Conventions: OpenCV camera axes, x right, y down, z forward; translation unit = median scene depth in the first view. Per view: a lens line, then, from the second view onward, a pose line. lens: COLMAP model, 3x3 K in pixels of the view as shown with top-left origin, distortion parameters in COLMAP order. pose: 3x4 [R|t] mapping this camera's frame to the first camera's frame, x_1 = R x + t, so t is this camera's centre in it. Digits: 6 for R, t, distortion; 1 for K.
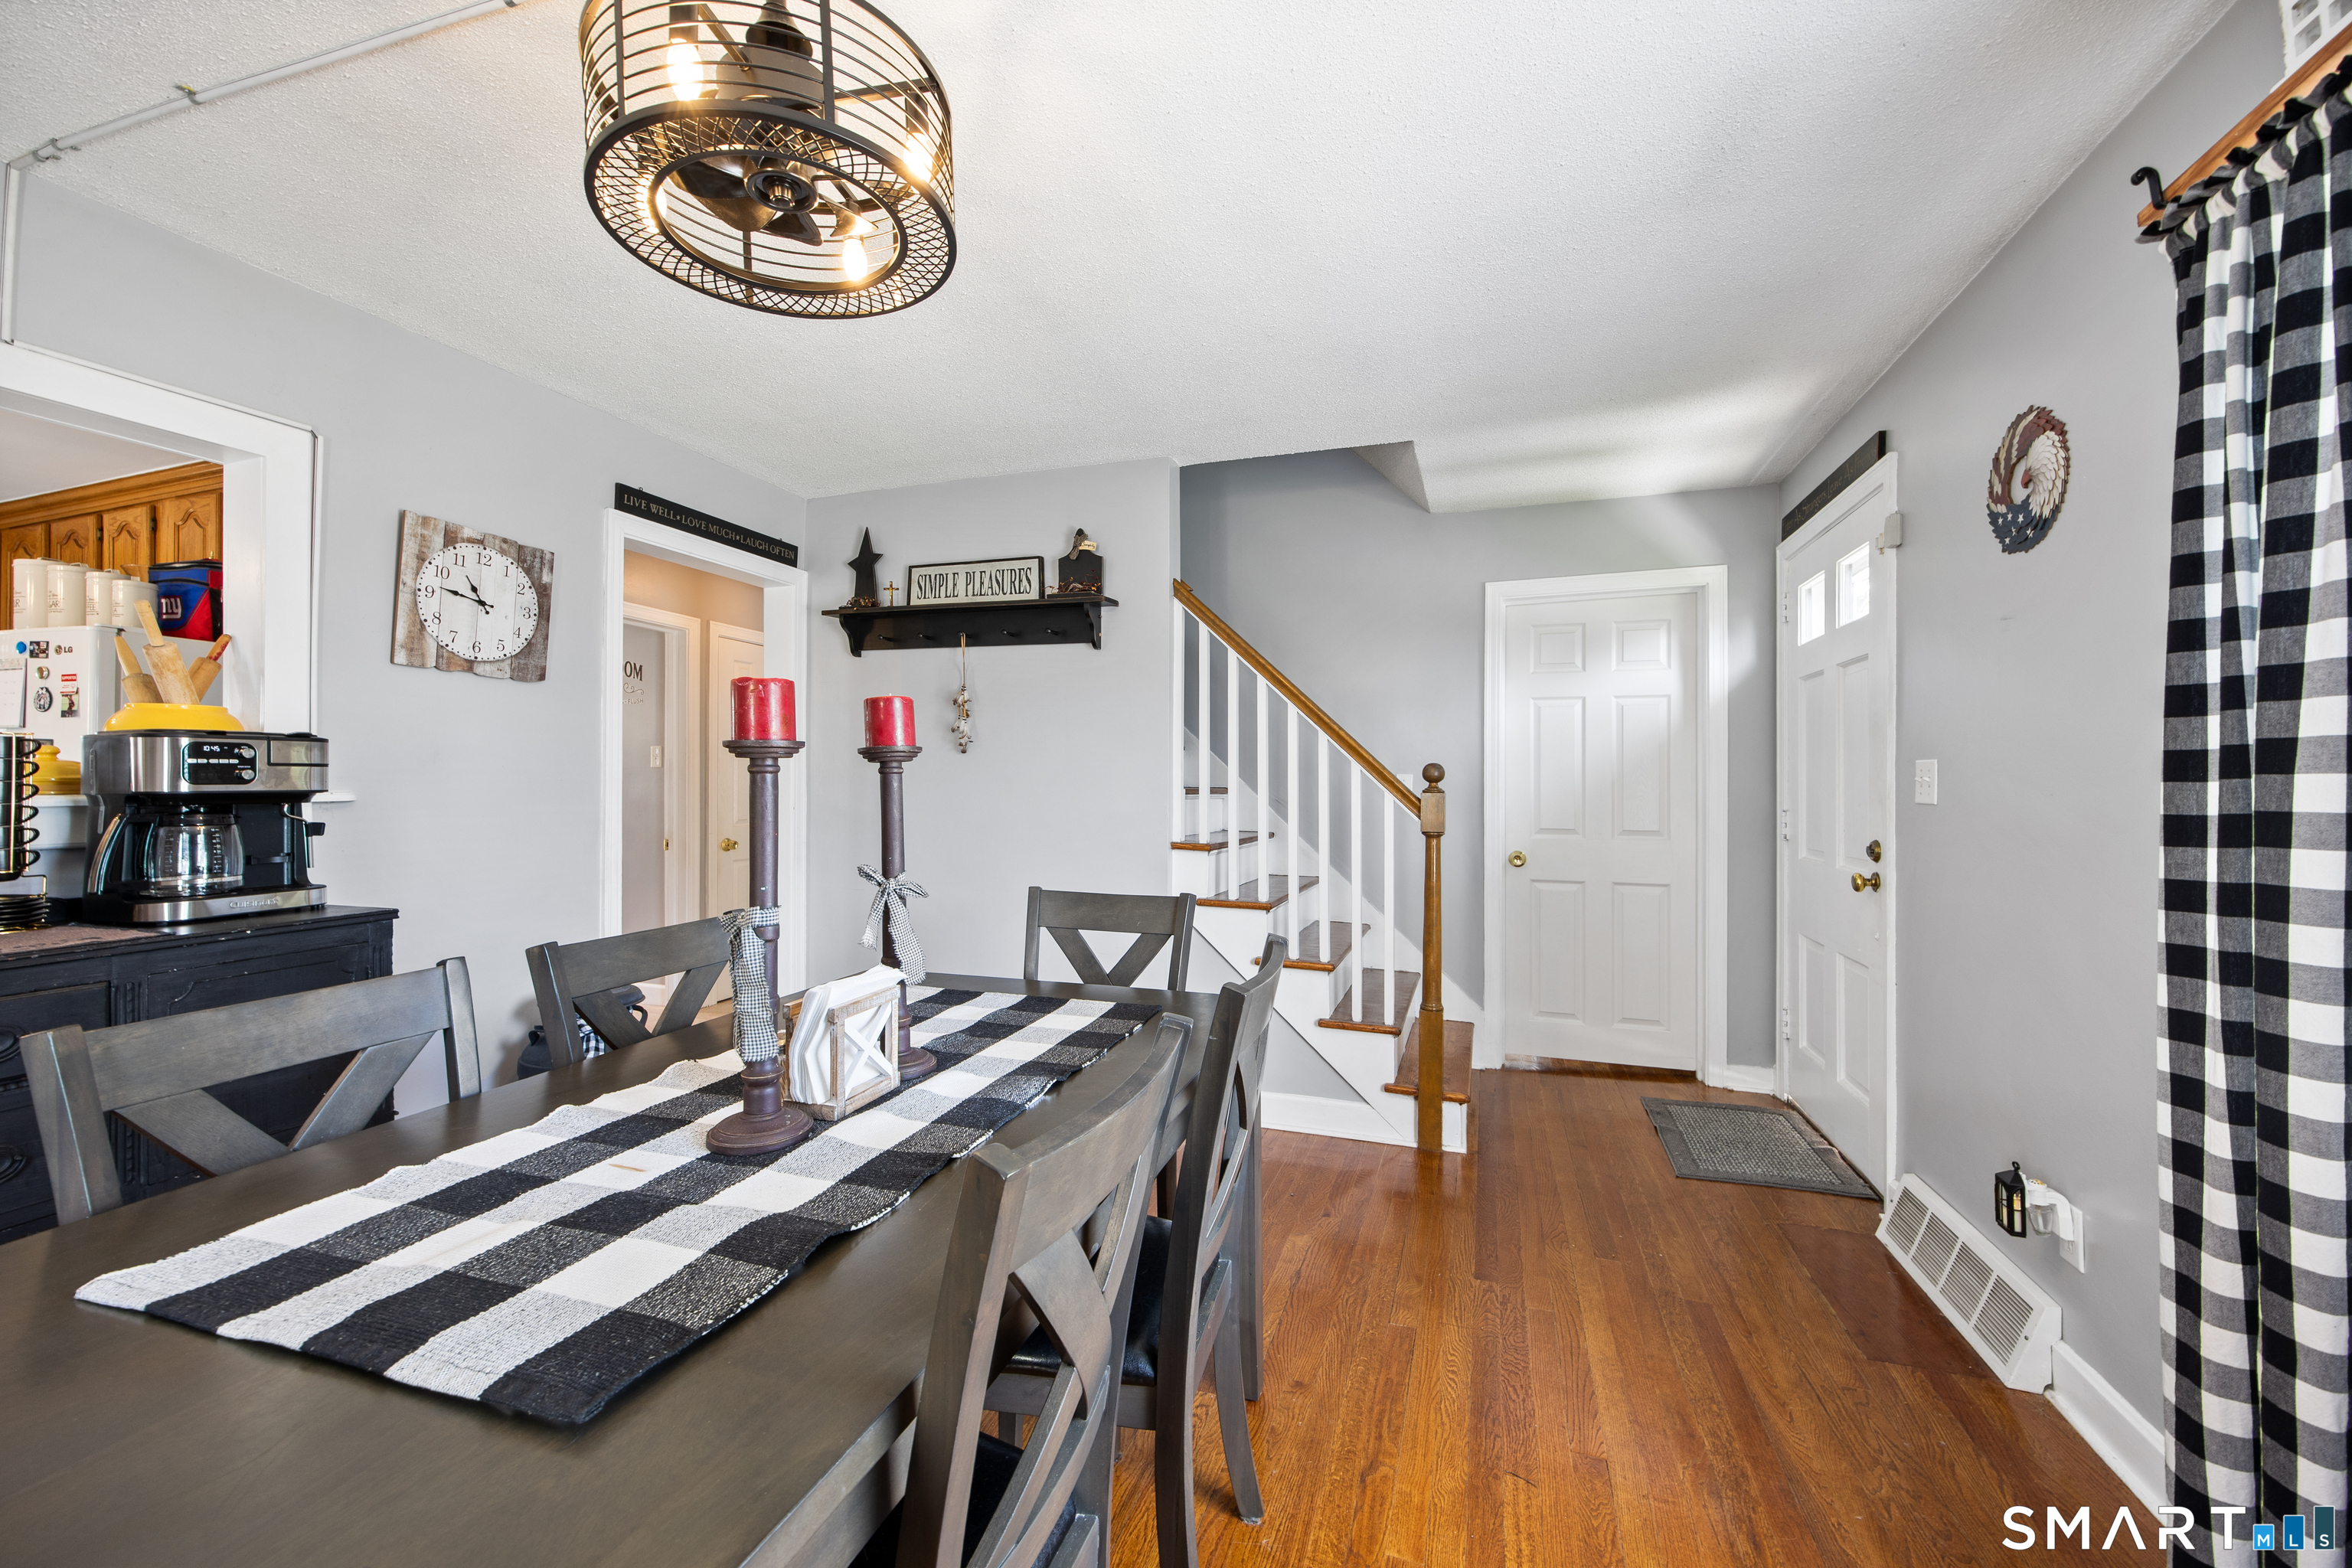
lens RADIAL K [[929.4, 0, 1167.0], [0, 929.4, 751.6], [0, 0, 1]] dist [-0.000555, -0.000014]
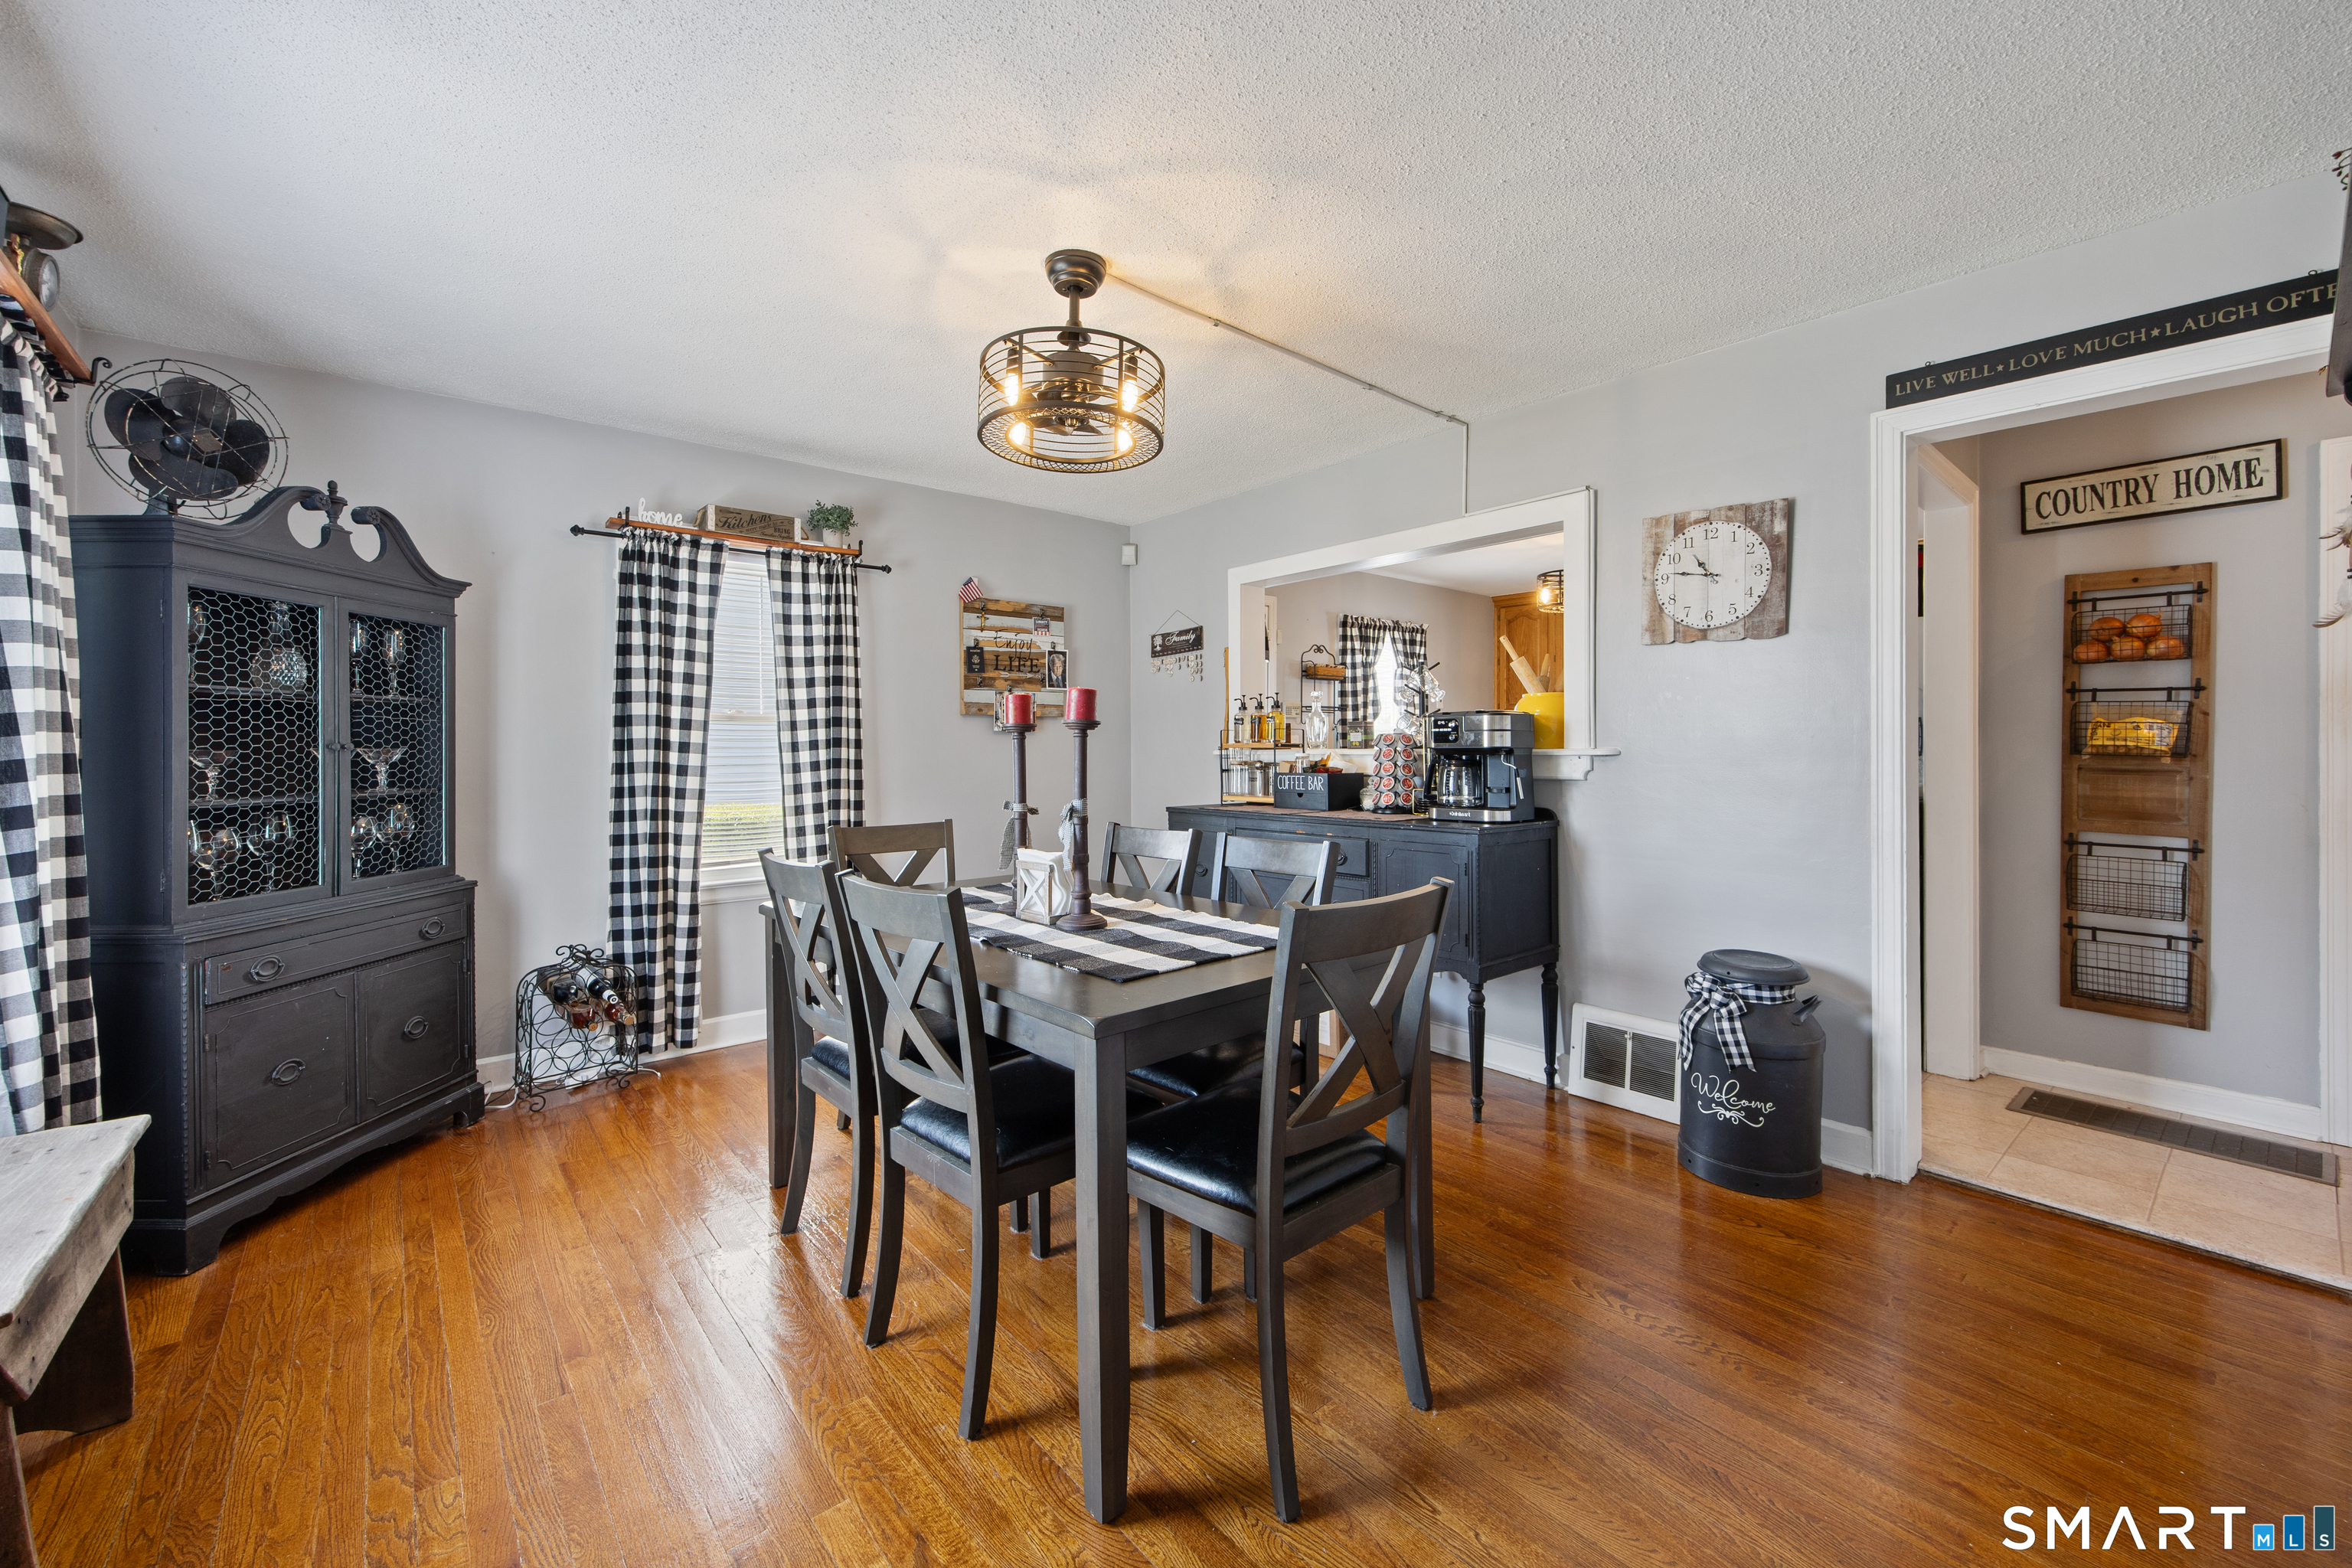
lens RADIAL K [[929.4, 0, 1167.0], [0, 929.4, 751.6], [0, 0, 1]] dist [-0.000555, -0.000014]
pose [[-0.551467, -0.002472, -0.834193, 0.517459], [0.015202, 0.999800, -0.013013, 0.051533], [0.834058, -0.019858, -0.551319, 1.060278]]
